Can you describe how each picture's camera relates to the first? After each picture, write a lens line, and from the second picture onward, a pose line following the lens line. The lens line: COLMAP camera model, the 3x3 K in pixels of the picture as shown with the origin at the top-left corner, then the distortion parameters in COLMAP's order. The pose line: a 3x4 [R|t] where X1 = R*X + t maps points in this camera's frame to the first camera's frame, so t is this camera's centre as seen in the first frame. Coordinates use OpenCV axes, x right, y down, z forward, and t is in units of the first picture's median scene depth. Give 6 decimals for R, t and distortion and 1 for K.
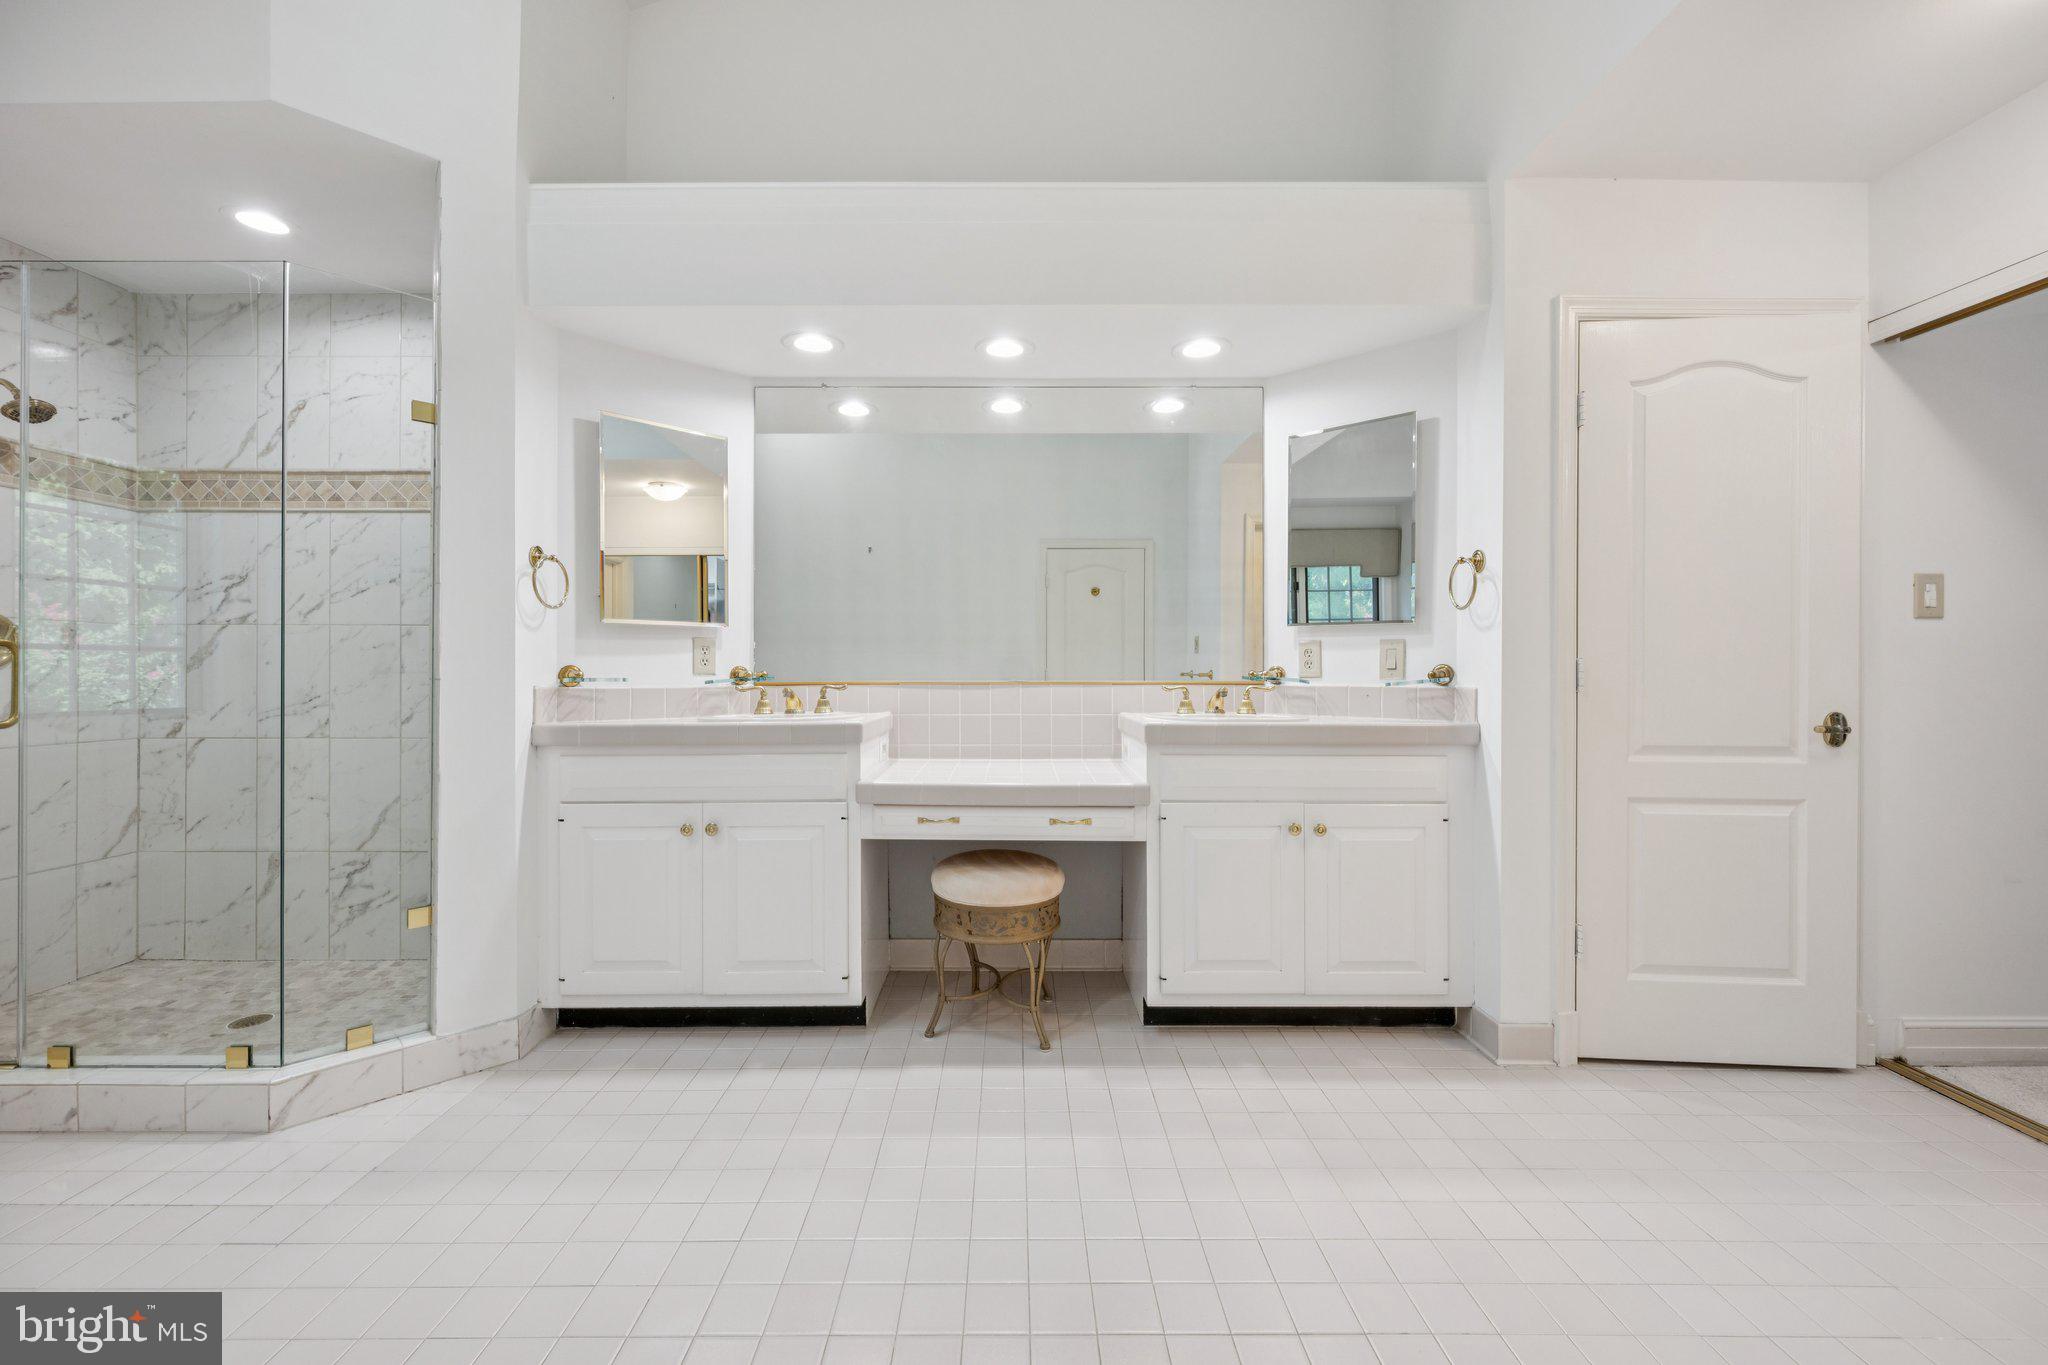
lens RADIAL K [[805.3, 0, 1033.8], [0, 805.3, 668.2], [0, 0, 1]] dist [-0.002690, -0.000033]
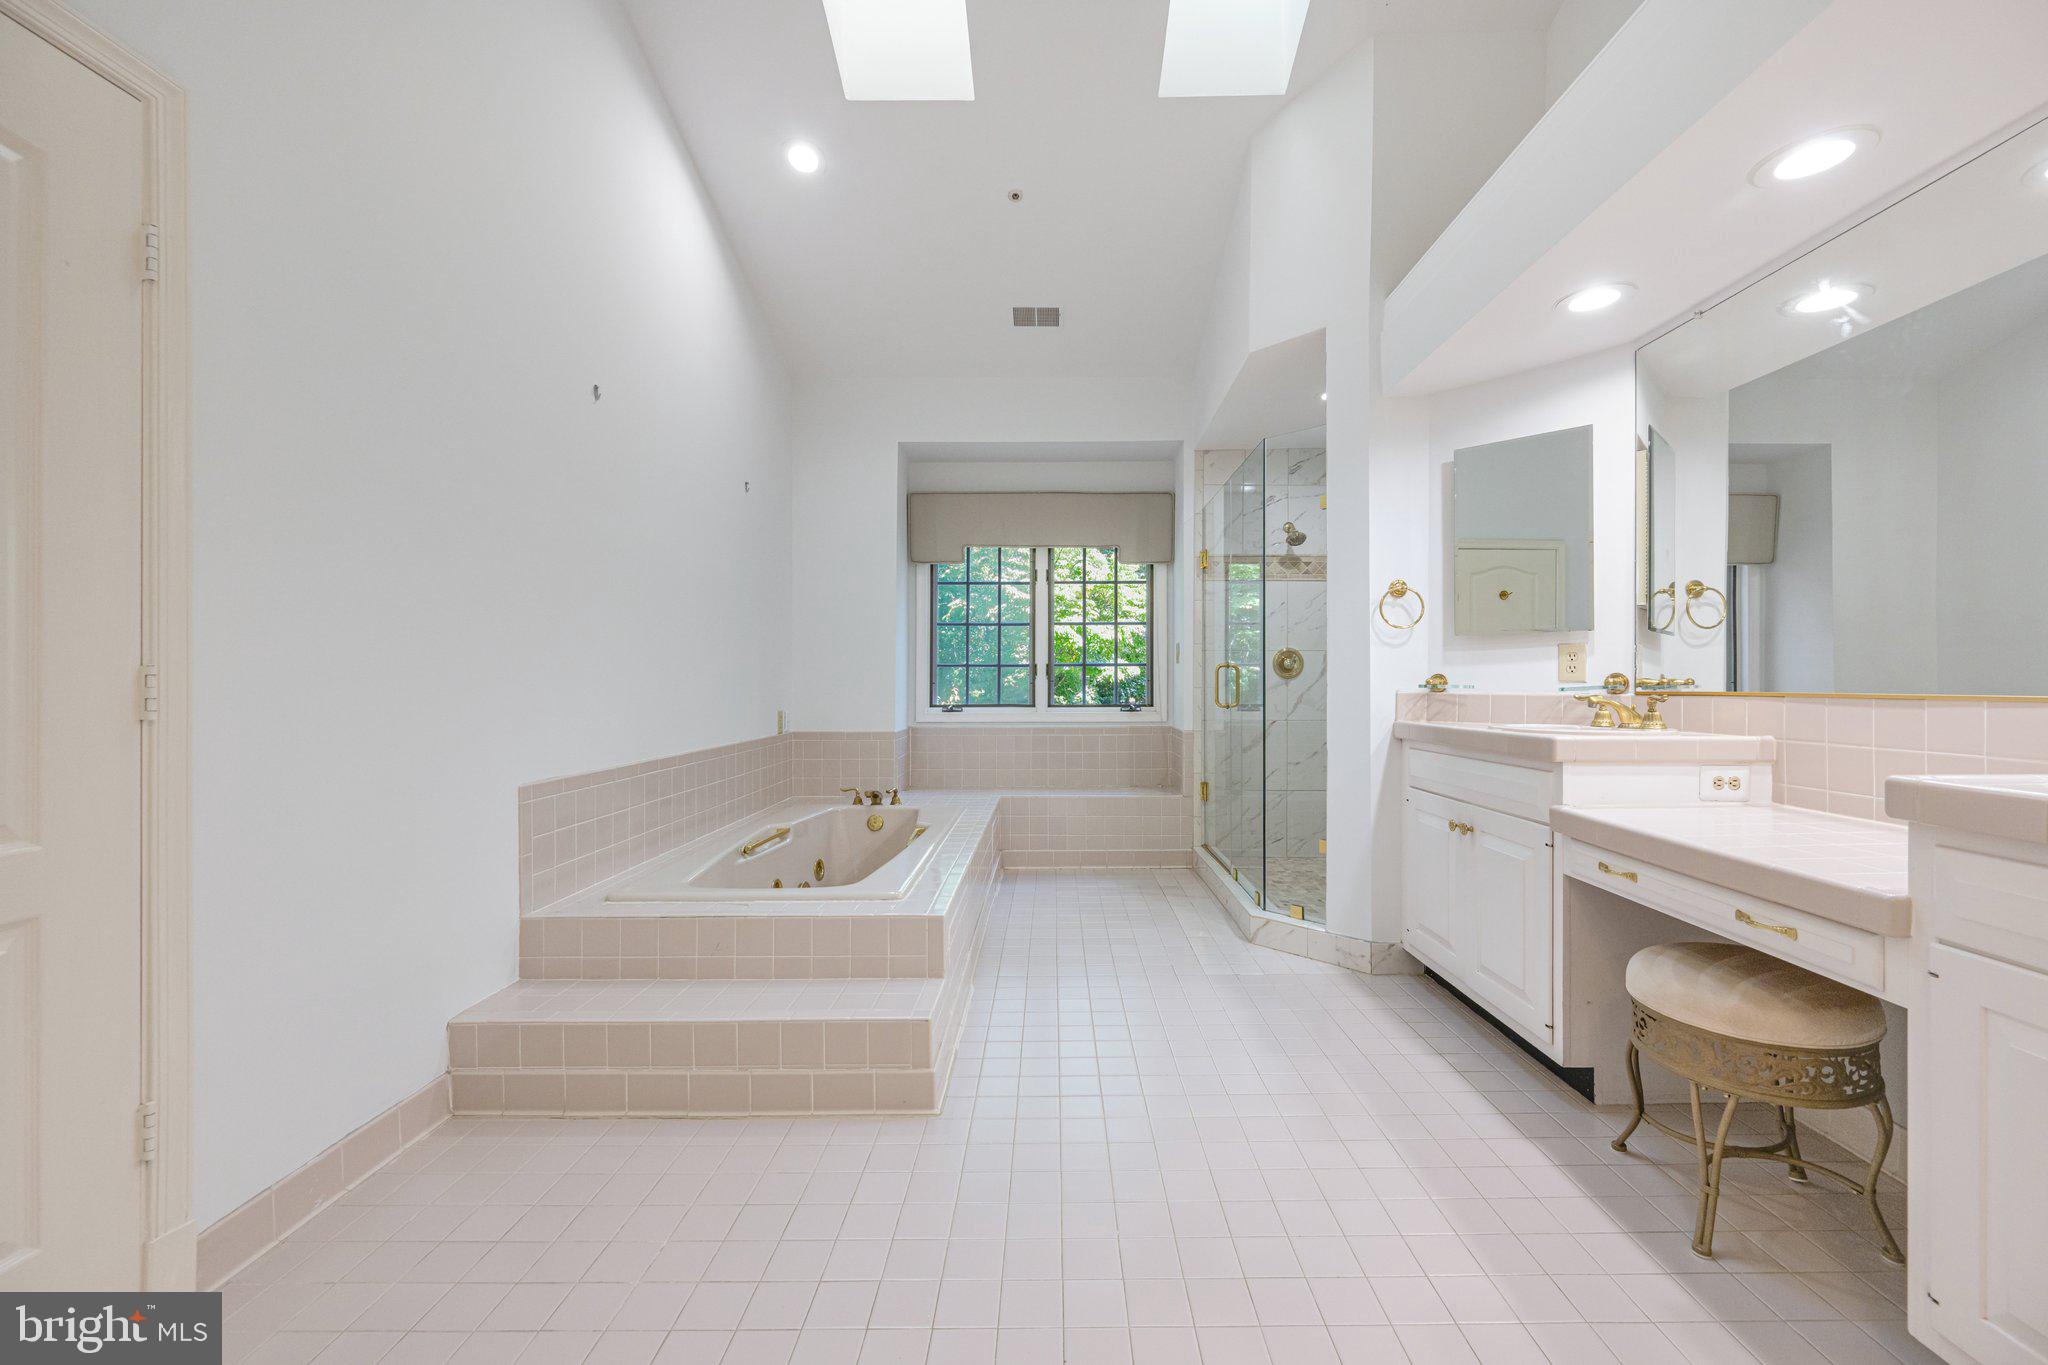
lens RADIAL K [[805.3, 0, 1041.1], [0, 805.3, 686.3], [0, 0, 1]] dist [-0.002690, -0.000033]
pose [[-0.014387, 0.004890, -0.999885, 0.652022], [0.005514, 0.999973, 0.004811, 0.005075], [0.999881, -0.005445, -0.014413, 0.457815]]
